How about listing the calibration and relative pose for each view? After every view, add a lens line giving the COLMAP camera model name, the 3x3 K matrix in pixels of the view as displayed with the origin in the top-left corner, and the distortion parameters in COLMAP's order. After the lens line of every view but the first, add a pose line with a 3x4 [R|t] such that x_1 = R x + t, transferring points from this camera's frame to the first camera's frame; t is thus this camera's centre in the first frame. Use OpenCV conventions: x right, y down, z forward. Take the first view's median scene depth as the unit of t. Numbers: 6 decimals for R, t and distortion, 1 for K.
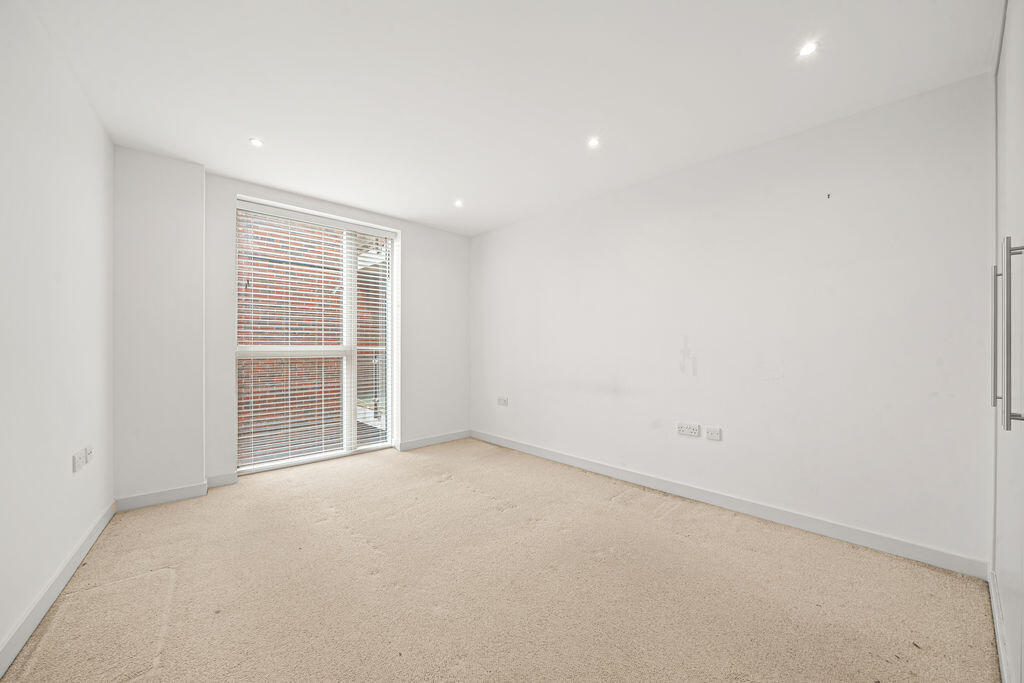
lens RADIAL K [[353.6, 0, 509.0], [0, 353.6, 343.7], [0, 0, 1]] dist [-0.000430, -0.000073]
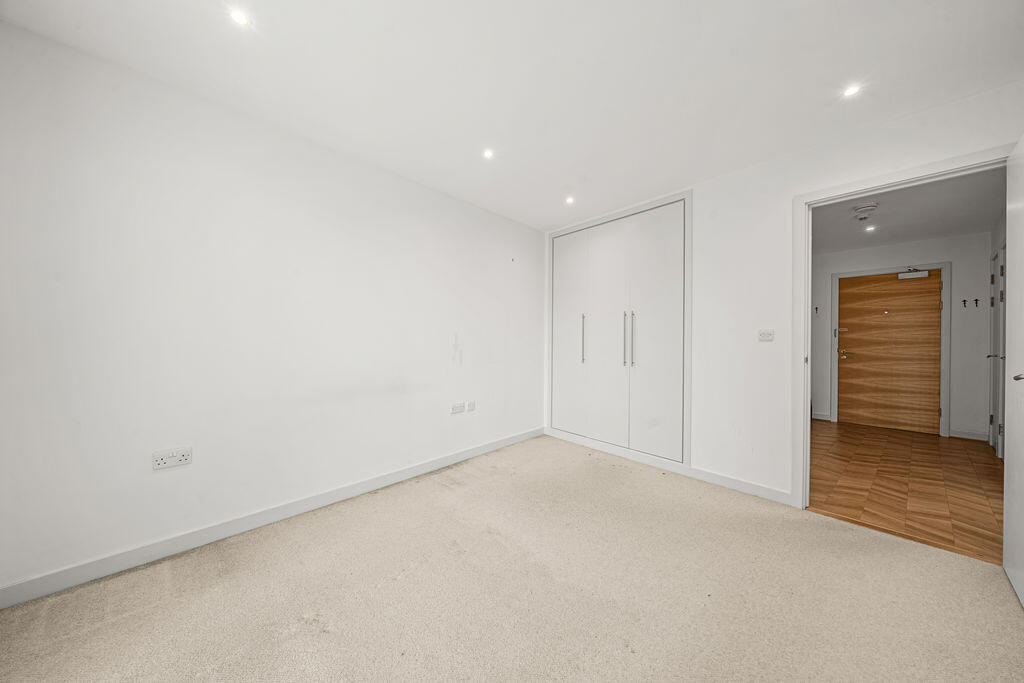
lens RADIAL K [[353.6, 0, 509.0], [0, 353.6, 343.7], [0, 0, 1]] dist [-0.000430, -0.000073]
pose [[-0.037871, -0.008906, 0.999243, -0.662449], [-0.010558, 0.999908, 0.008512, 0.001856], [-0.999227, -0.010227, -0.037961, 0.764072]]
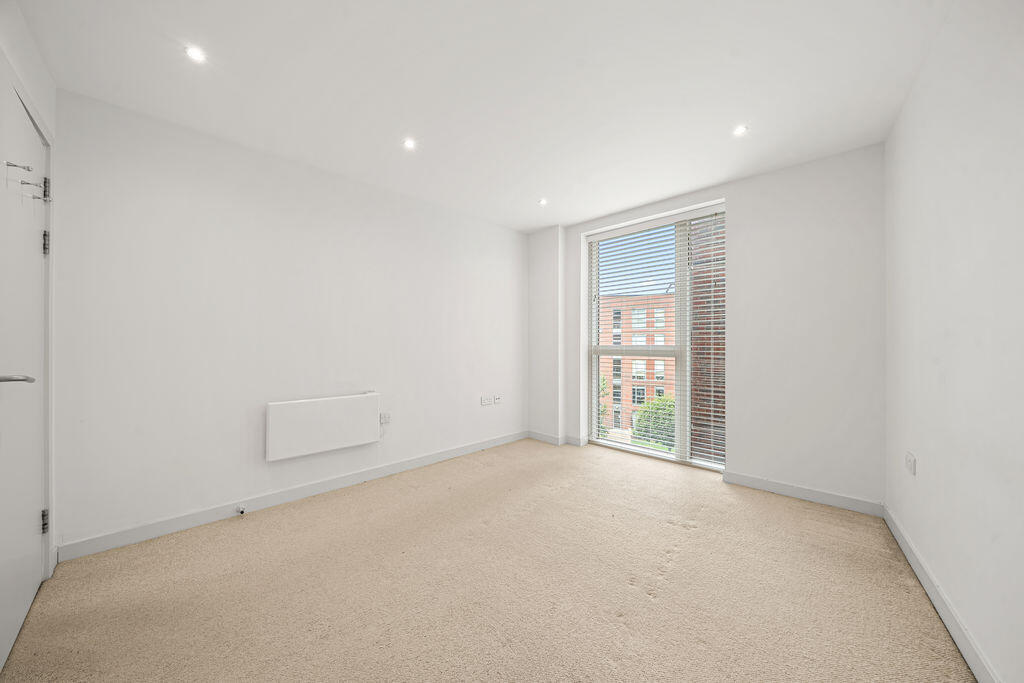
lens RADIAL K [[353.6, 0, 509.0], [0, 353.6, 343.7], [0, 0, 1]] dist [-0.000430, -0.000073]
pose [[0.090617, -0.004892, -0.995874, 0.531698], [0.002848, 0.999985, -0.004653, 0.004591], [0.995882, -0.002415, 0.090630, 0.572175]]
